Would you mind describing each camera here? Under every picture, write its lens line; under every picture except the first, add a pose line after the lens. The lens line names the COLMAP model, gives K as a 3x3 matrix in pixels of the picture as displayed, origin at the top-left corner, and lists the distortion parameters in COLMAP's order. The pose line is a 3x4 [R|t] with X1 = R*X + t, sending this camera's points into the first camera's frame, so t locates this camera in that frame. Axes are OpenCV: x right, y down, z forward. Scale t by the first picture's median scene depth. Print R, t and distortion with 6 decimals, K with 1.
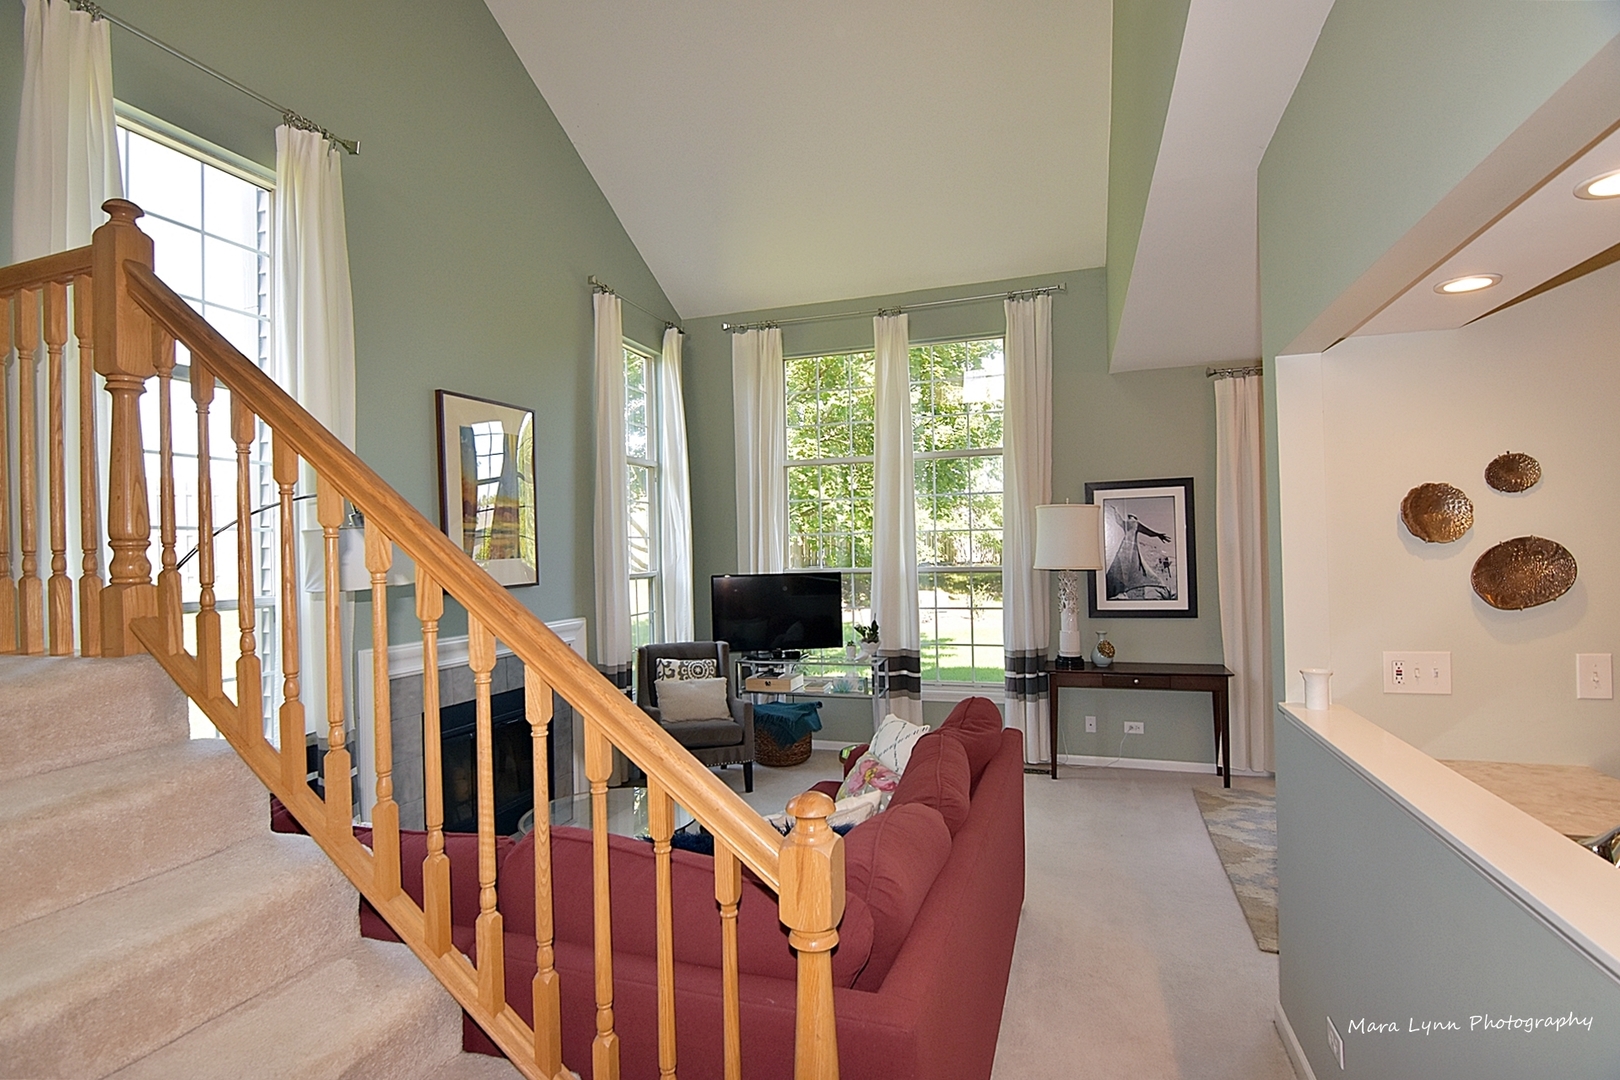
lens RADIAL K [[789.2, 0, 797.1], [0, 789.2, 546.5], [0, 0, 1]] dist [0.004462, -0.015374]
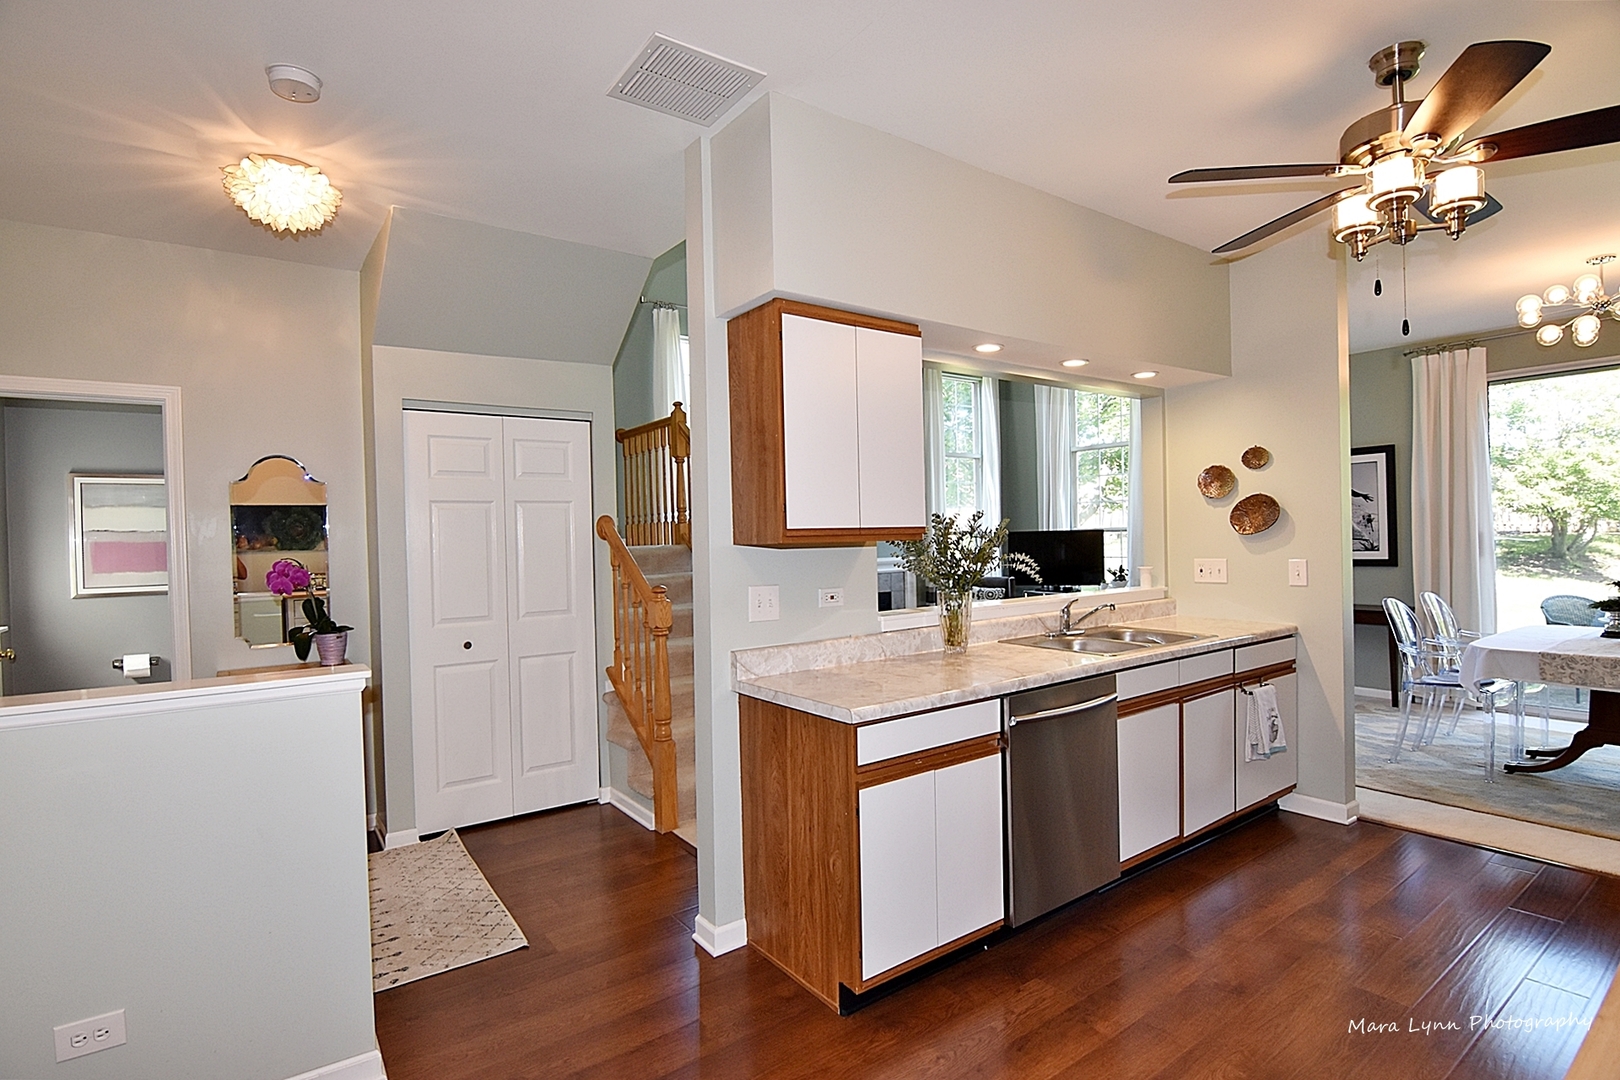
lens RADIAL K [[789.2, 0, 797.1], [0, 789.2, 546.5], [0, 0, 1]] dist [0.004462, -0.015374]
pose [[0.814606, 0.009306, -0.579939, 0.450568], [0.010565, 0.999467, 0.030878, 0.016182], [0.579918, -0.031281, 0.814074, -0.434469]]
